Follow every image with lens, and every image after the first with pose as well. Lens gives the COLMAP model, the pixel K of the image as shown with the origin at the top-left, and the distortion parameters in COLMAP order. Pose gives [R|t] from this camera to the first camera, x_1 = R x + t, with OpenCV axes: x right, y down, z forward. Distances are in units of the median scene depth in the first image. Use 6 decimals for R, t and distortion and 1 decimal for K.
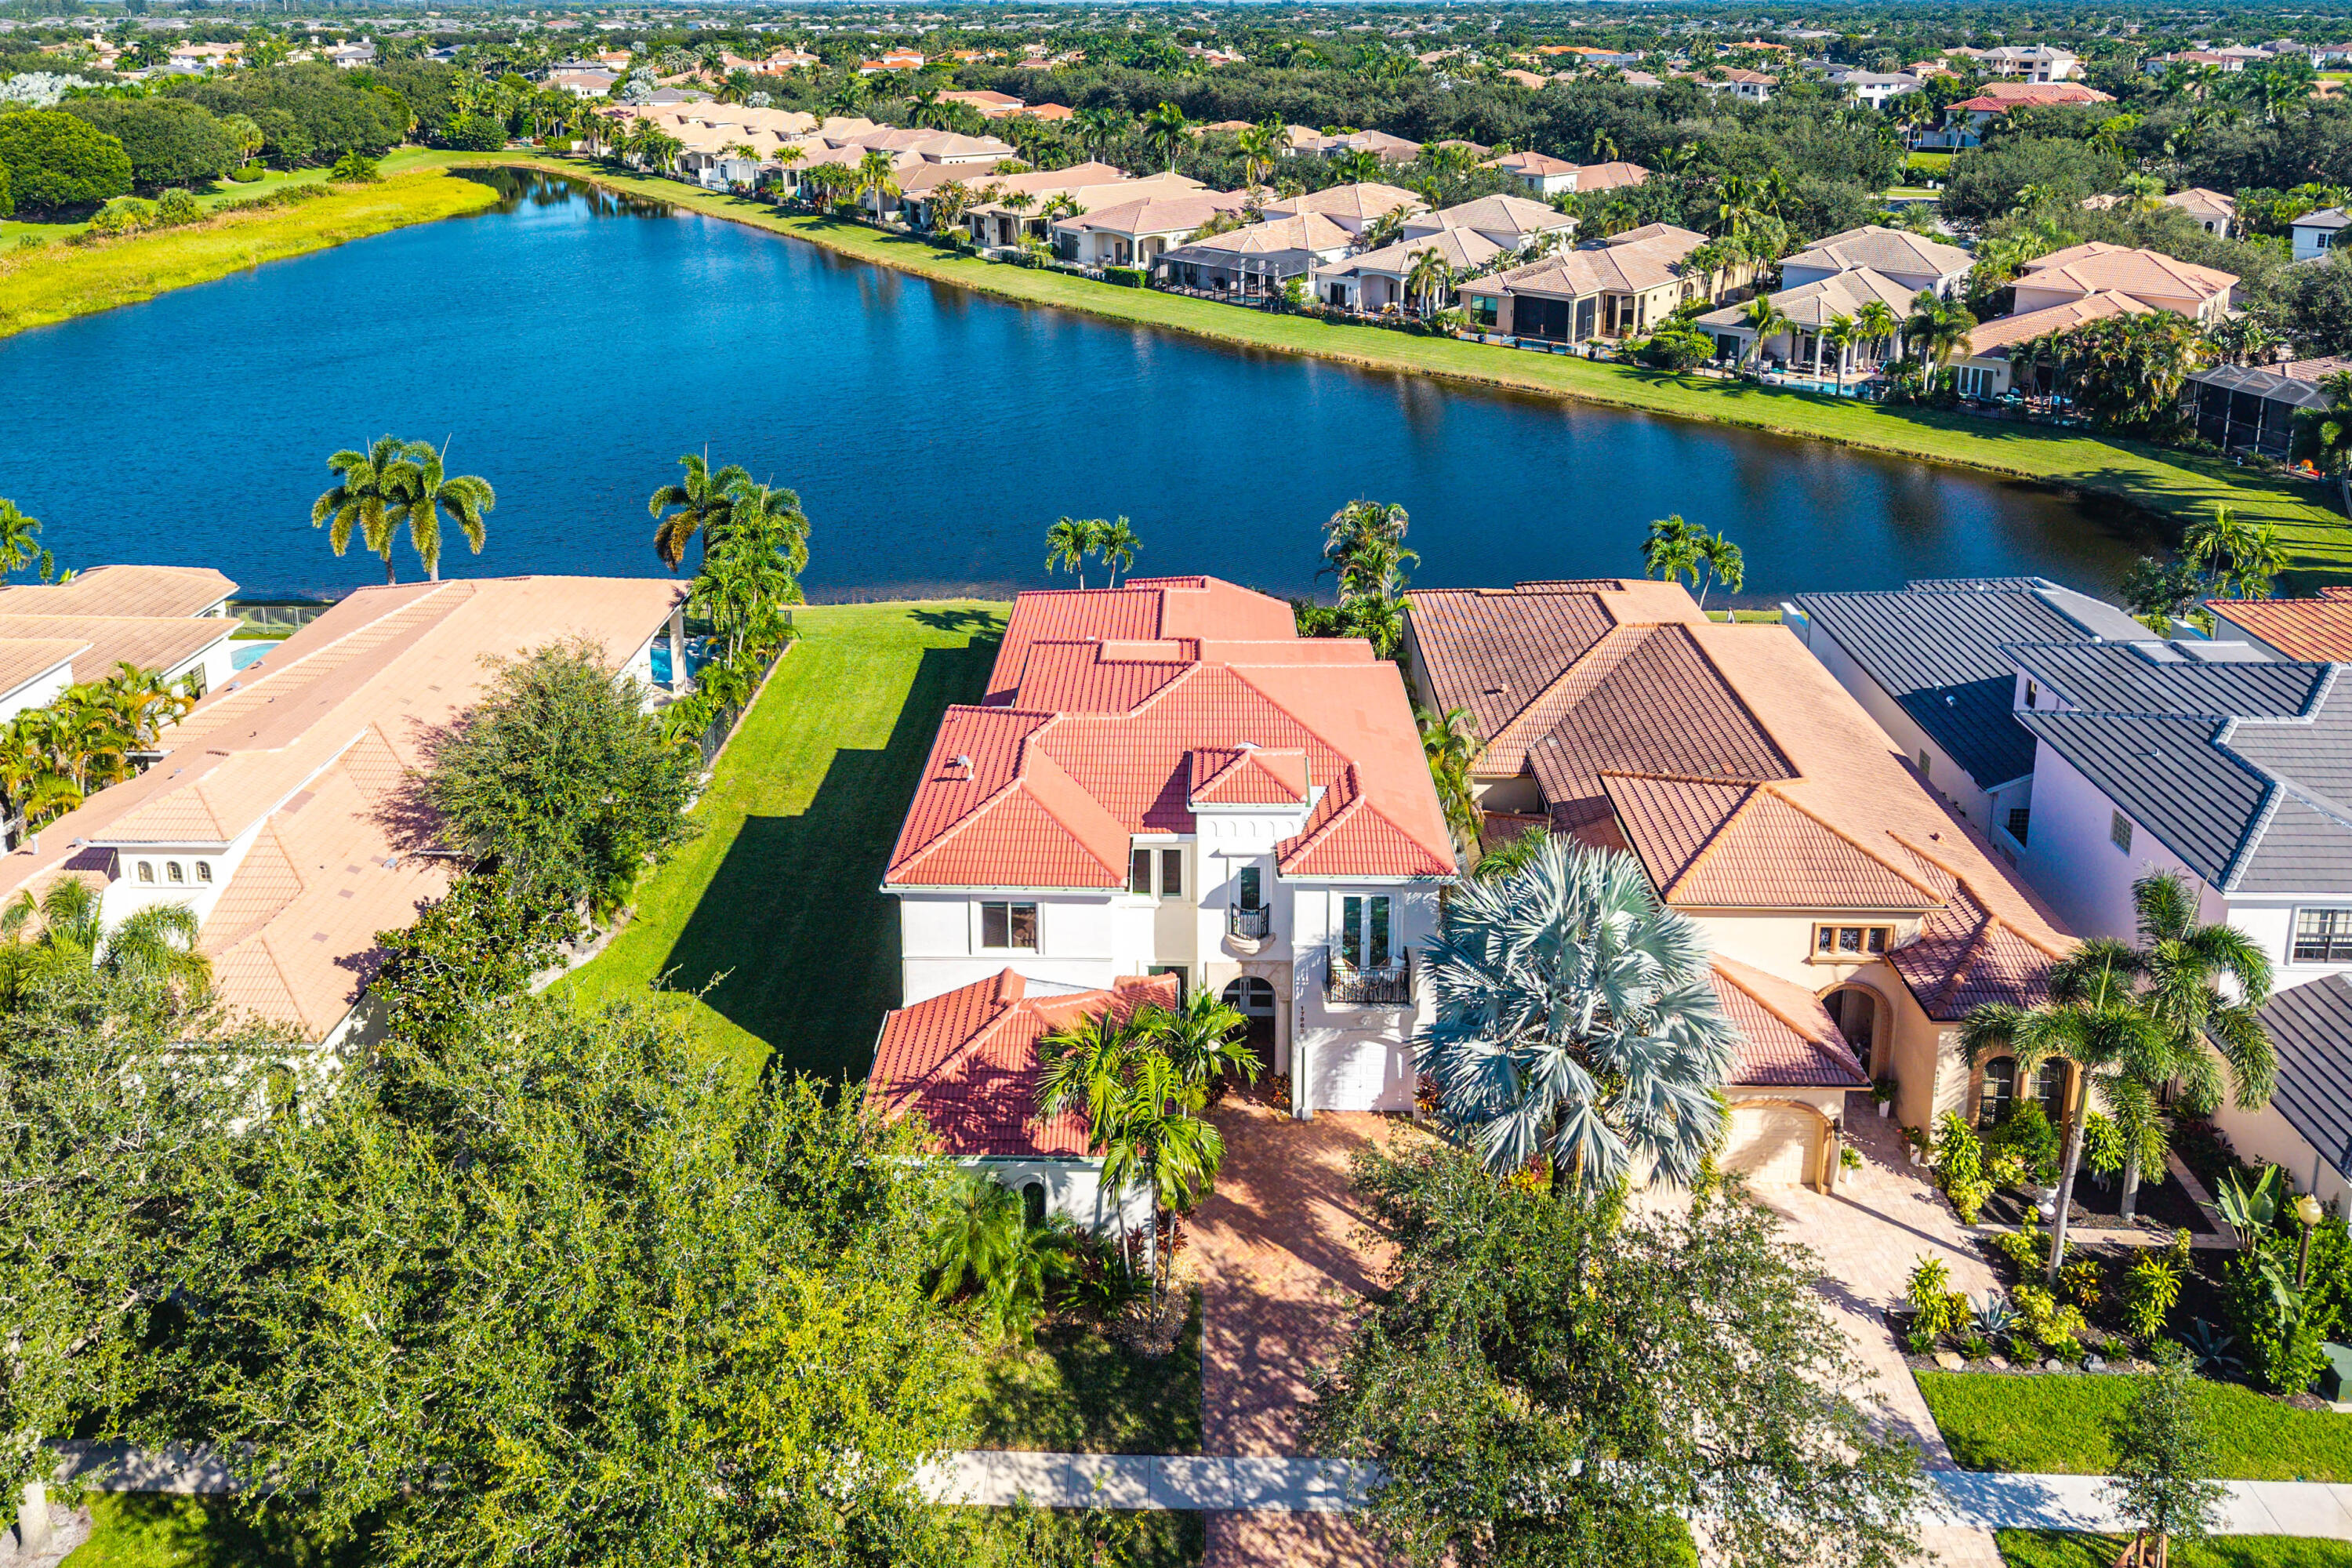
lens RADIAL K [[1615.8, 0, 1171.1], [0, 1615.8, 726.0], [0, 0, 1]] dist [0.067023, -0.102215]
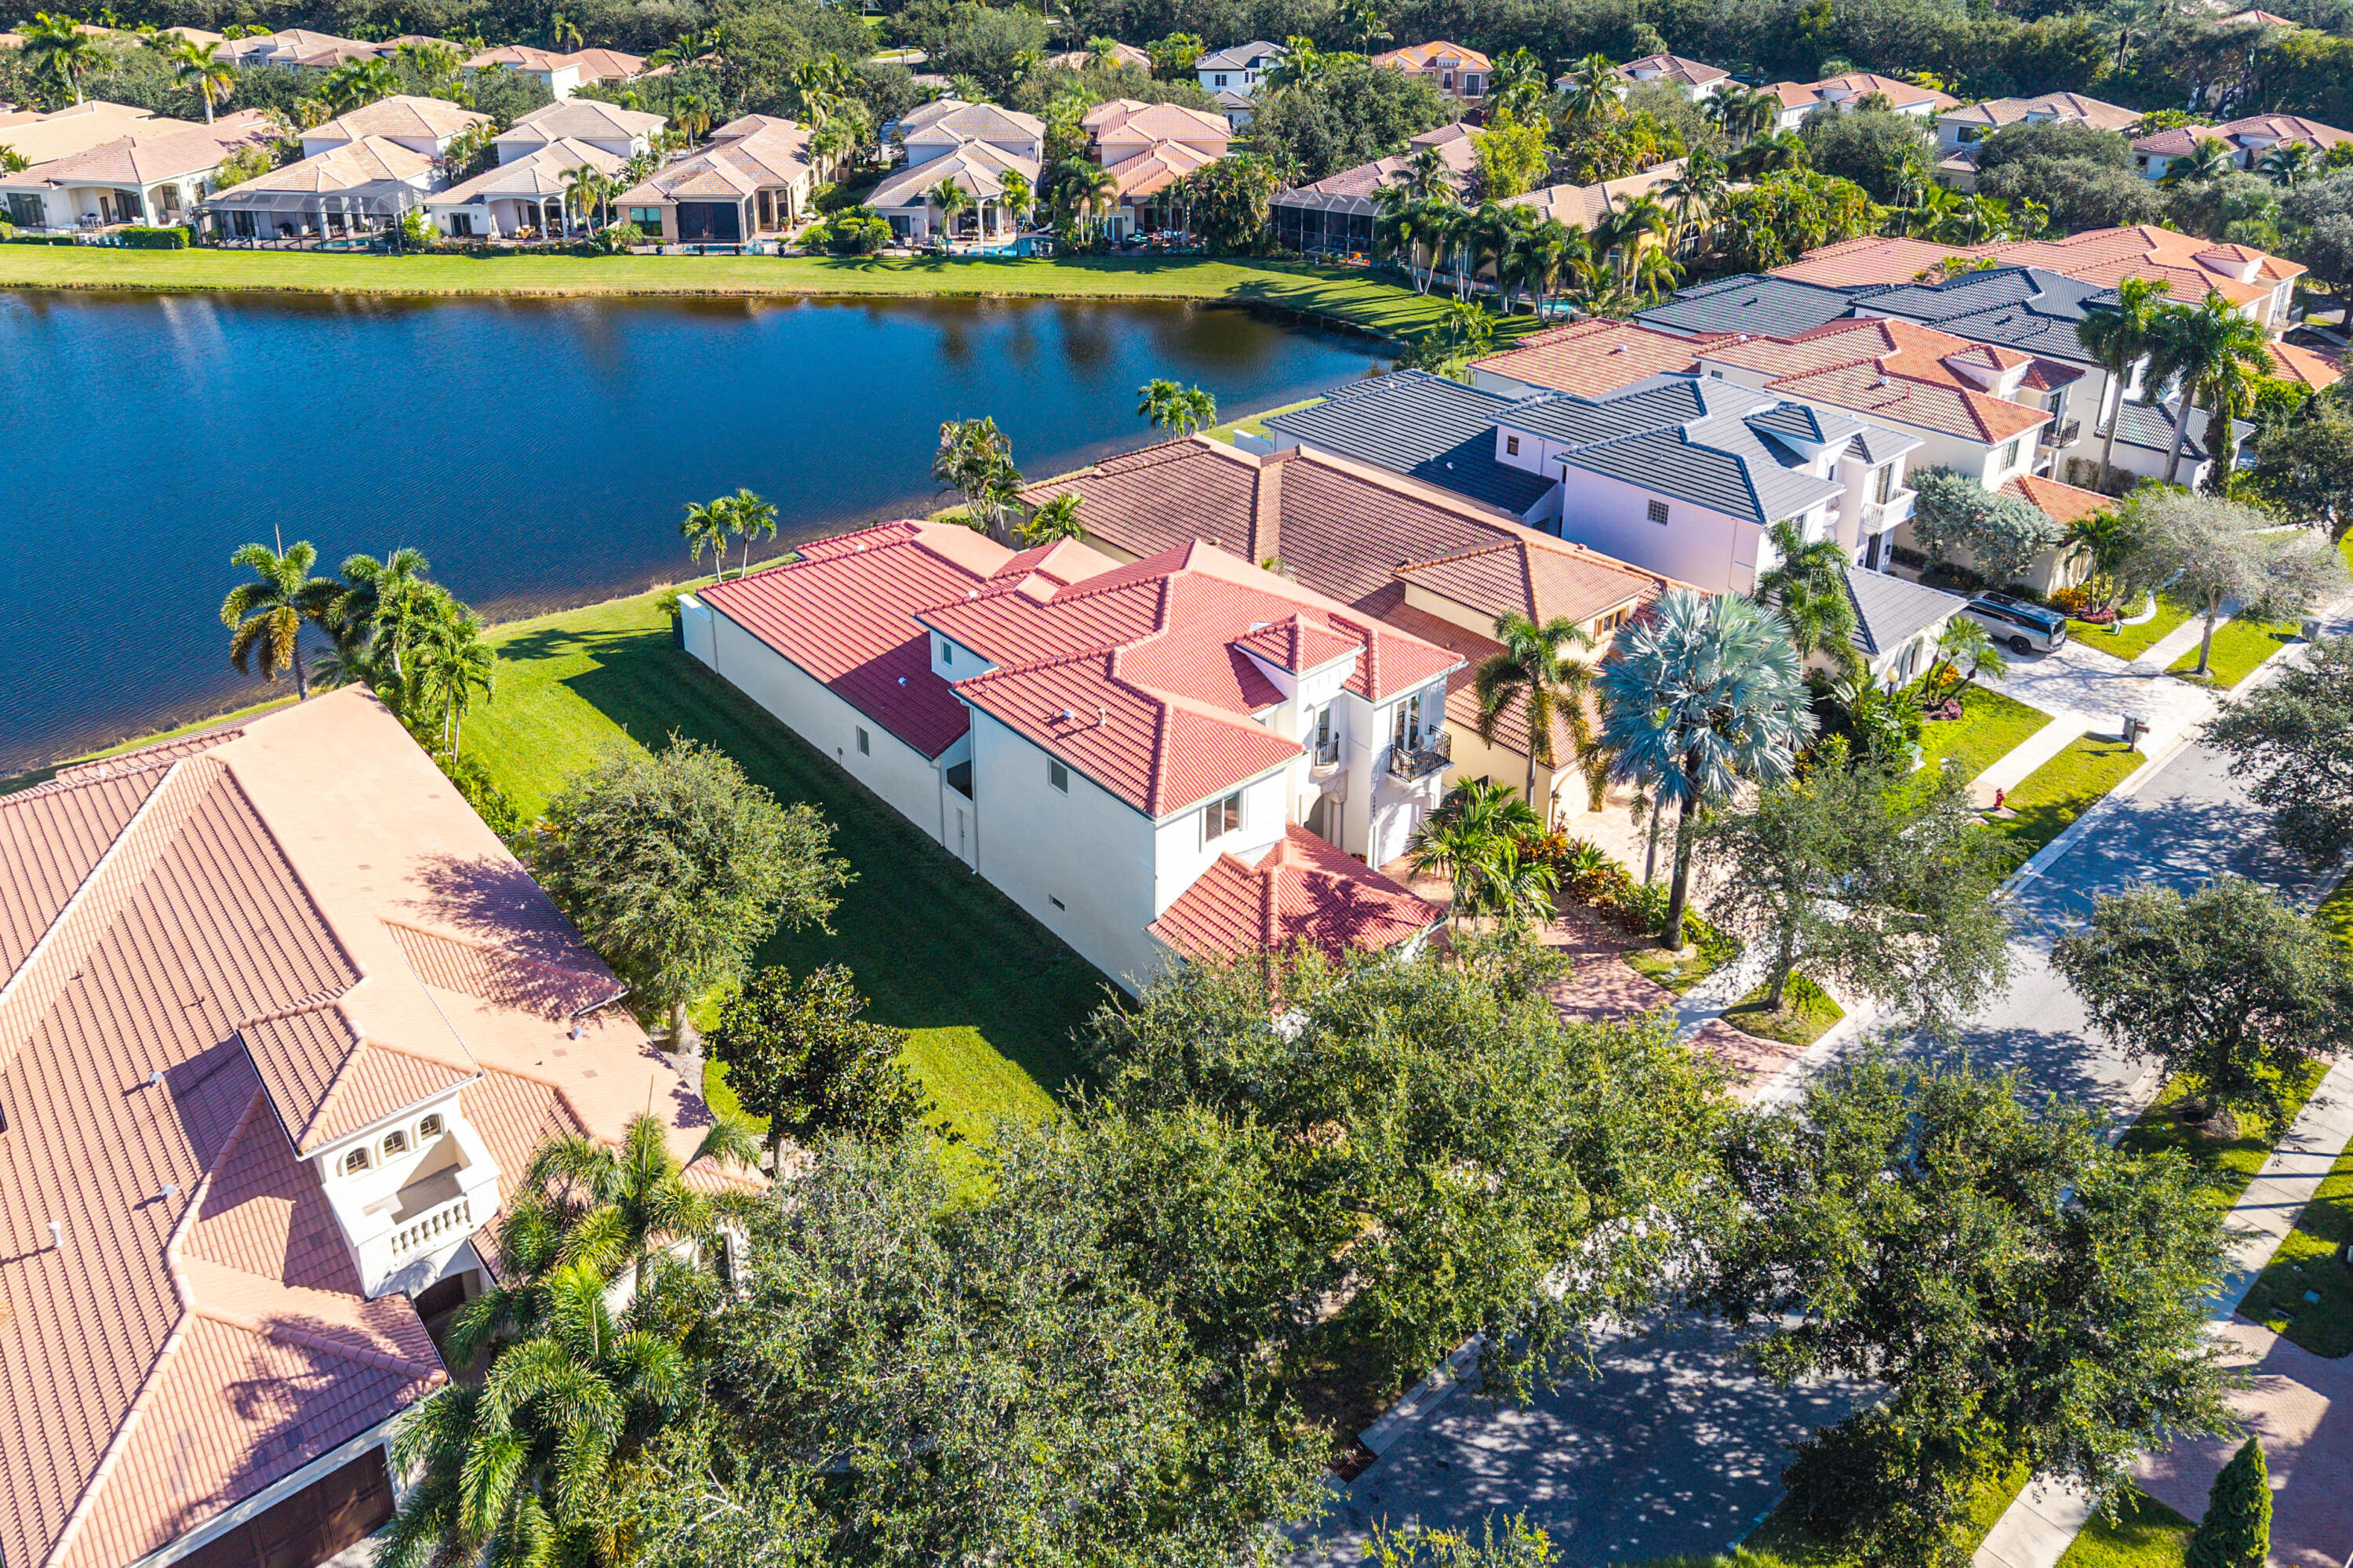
lens RADIAL K [[1621.5, 0, 1176.5], [0, 1621.5, 784.0], [0, 0, 1]] dist [-0.002150, 0.004440]
pose [[0.713866, -0.350124, 0.606472, -0.296357], [0.274932, 0.936630, 0.217112, -0.059458], [-0.644056, 0.011750, 0.764888, 0.036674]]
